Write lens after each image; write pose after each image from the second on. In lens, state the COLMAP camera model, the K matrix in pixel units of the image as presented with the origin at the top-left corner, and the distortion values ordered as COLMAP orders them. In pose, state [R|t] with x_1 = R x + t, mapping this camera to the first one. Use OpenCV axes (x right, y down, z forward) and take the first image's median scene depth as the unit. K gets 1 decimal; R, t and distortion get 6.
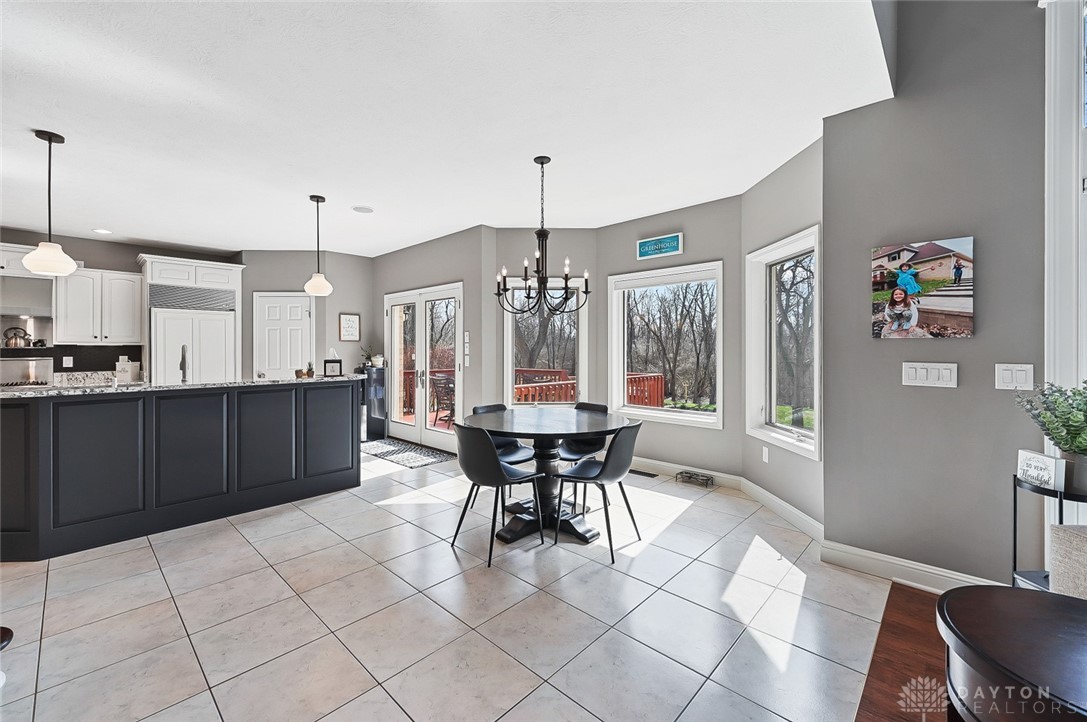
lens RADIAL K [[441.8, 0, 543.3], [0, 441.8, 352.4], [0, 0, 1]] dist [0.000806, 0.000084]
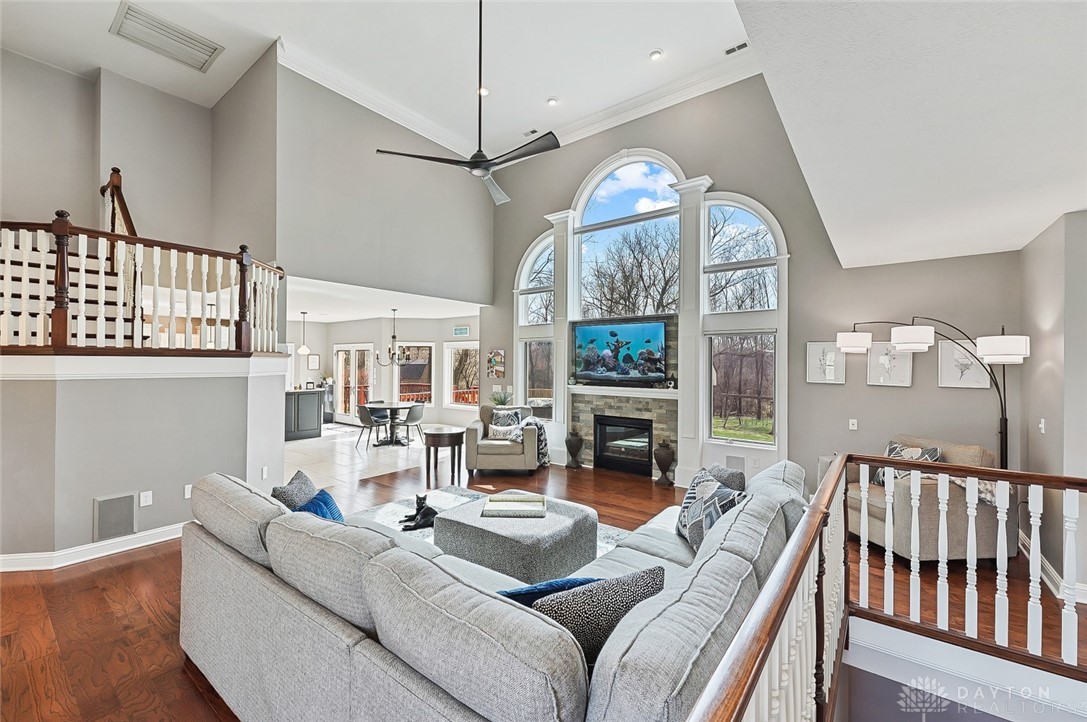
lens RADIAL K [[442.7, 0, 543.3], [0, 442.7, 363.5], [0, 0, 1]] dist [0.003107, 0.000184]
pose [[0.995471, 0.007527, 0.094765, 0.417351], [-0.006901, 0.999952, -0.006929, -0.057567], [-0.094812, 0.006244, 0.995476, -1.142956]]
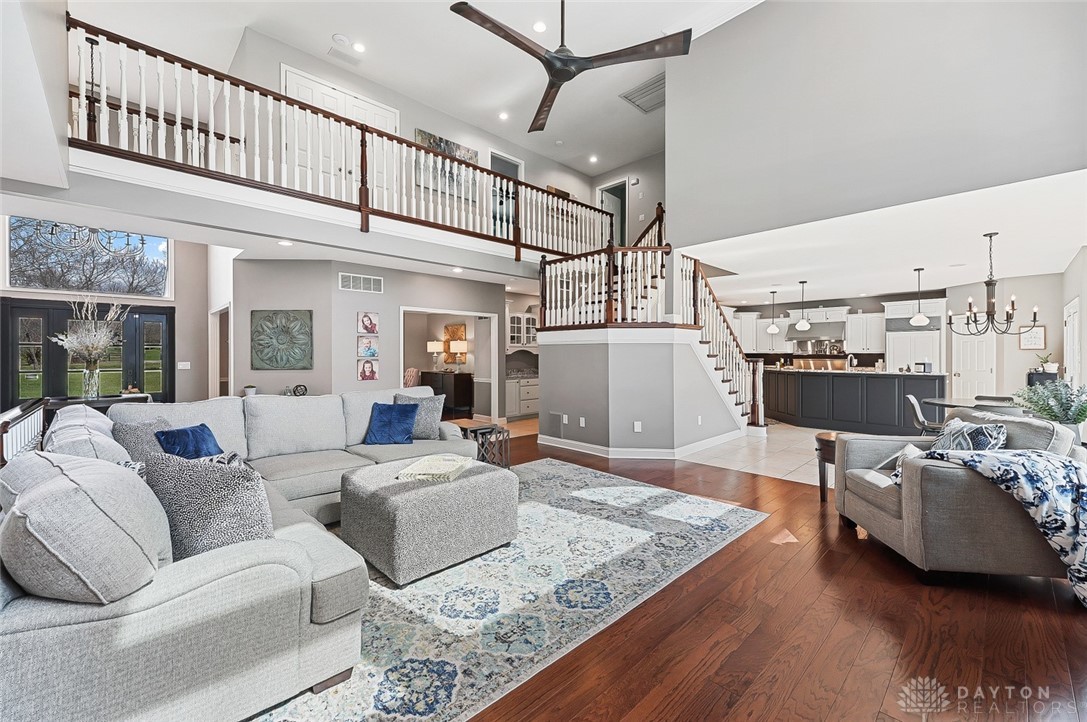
lens RADIAL K [[438.7, 0, 540.7], [0, 438.7, 352.5], [0, 0, 1]] dist [0.002942, 0.000416]
pose [[-0.058593, -0.000169, -0.998282, 1.034042], [-0.008618, 0.999963, 0.000337, -0.008377], [0.998245, 0.008623, -0.058592, -0.300775]]
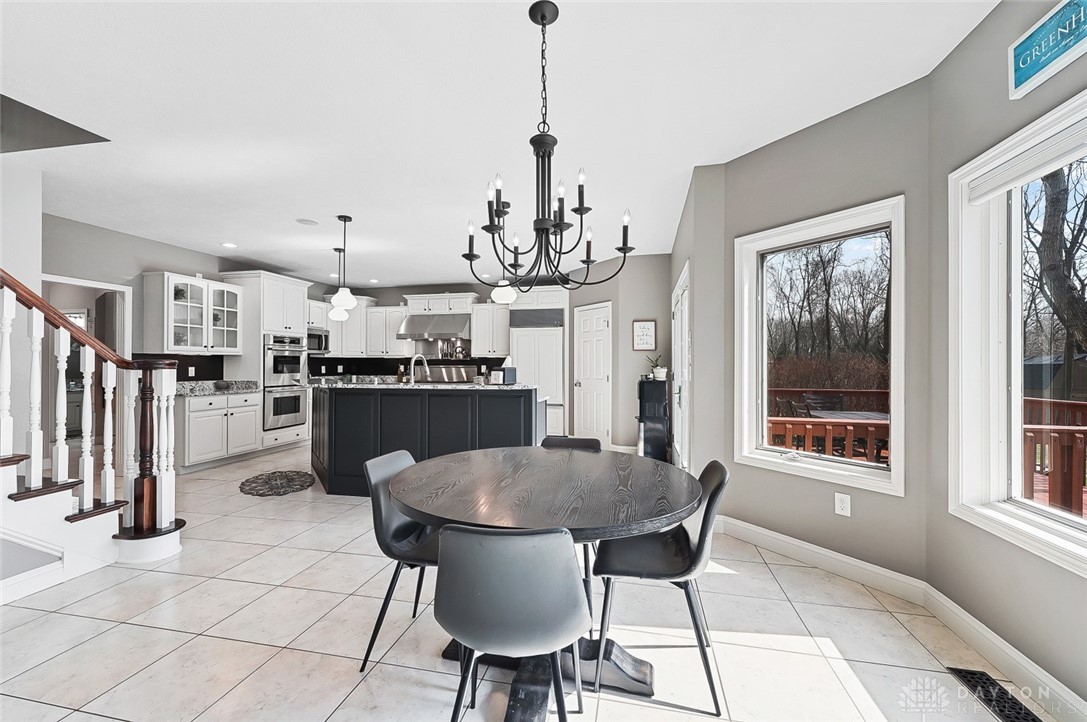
lens RADIAL K [[442.7, 0, 543.3], [0, 442.7, 363.5], [0, 0, 1]] dist [0.003107, 0.000184]
pose [[0.509545, -0.000382, -0.860444, 0.308262], [-0.006522, 0.999969, -0.004307, 0.008395], [0.860419, 0.007806, 0.509527, 0.456689]]
